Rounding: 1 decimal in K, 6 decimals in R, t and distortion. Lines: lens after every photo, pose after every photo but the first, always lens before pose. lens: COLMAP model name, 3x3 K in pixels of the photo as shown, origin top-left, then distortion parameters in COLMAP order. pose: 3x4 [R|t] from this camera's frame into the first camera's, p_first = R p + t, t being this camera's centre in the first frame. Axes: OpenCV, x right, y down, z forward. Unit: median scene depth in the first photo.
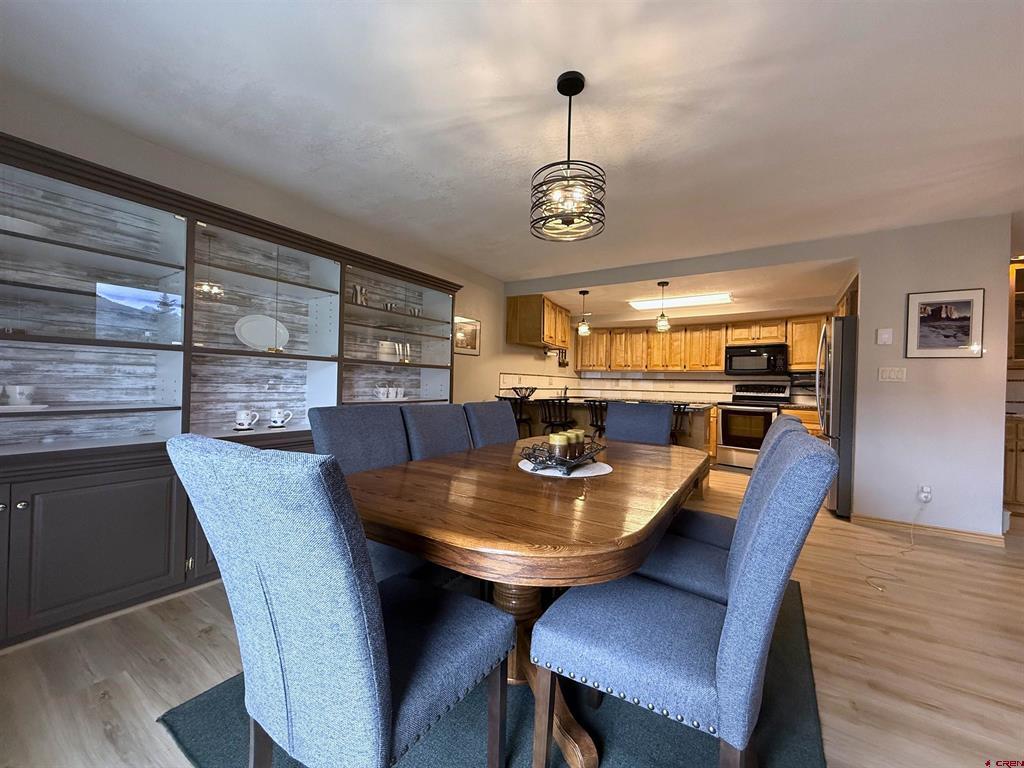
lens RADIAL K [[407.0, 0, 508.9], [0, 407.0, 383.3], [0, 0, 1]] dist [0.001190, -0.000107]
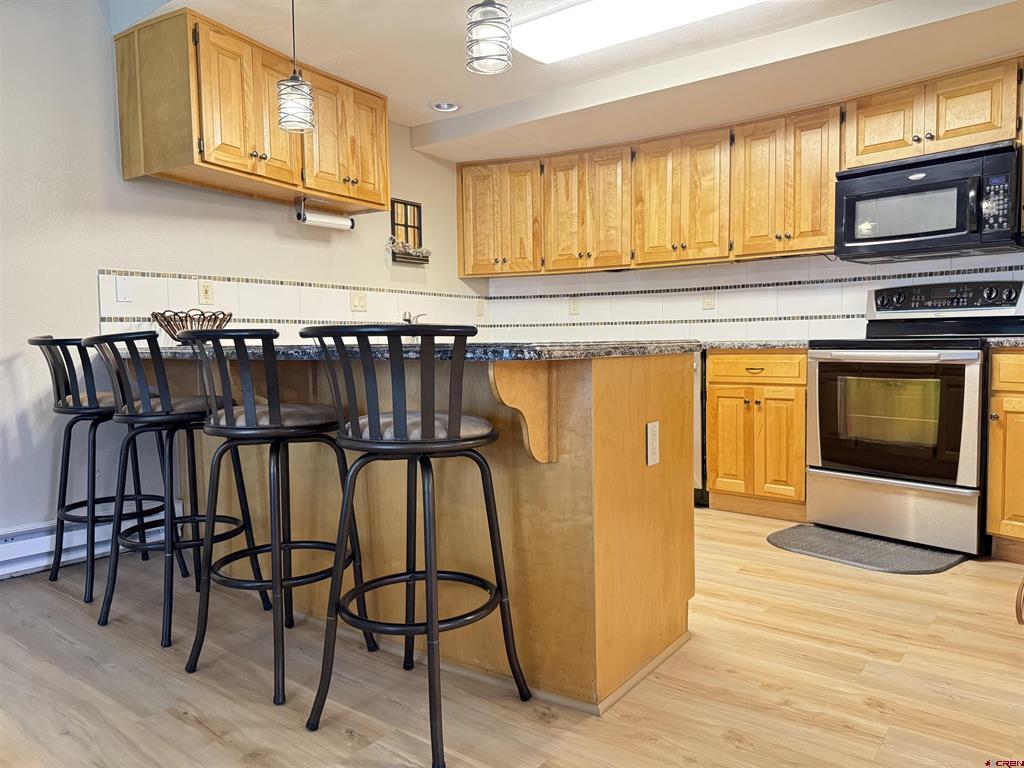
lens RADIAL K [[728.8, 0, 505.5], [0, 728.8, 383.8], [0, 0, 1]] dist [0.023314, -0.019930]
pose [[0.996004, -0.028882, -0.084507, 0.425840], [0.033798, 0.997783, 0.057330, 0.052118], [0.082664, -0.059957, 0.994772, 0.515105]]
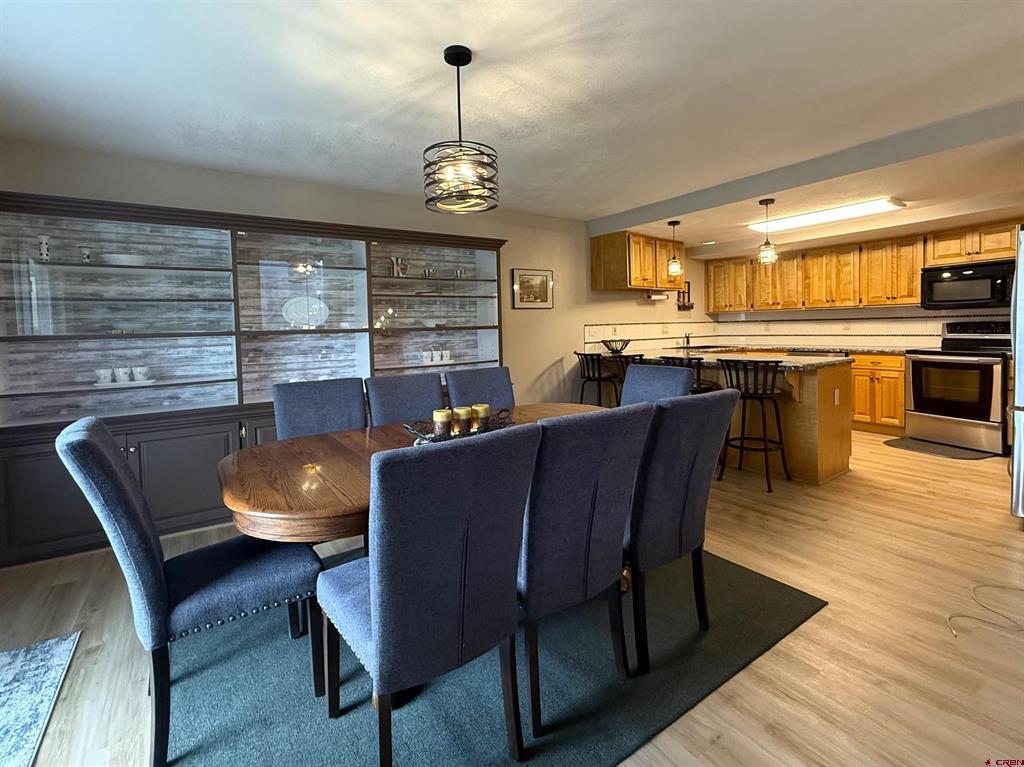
lens RADIAL K [[470.6, 0, 510.6], [0, 470.6, 343.5], [0, 0, 1]] dist [0.000238, 0.000638]
pose [[0.919506, -0.031531, -0.391809, 0.277313], [0.046552, 0.998498, 0.028895, -0.026655], [0.390310, -0.044808, 0.919593, -0.011867]]
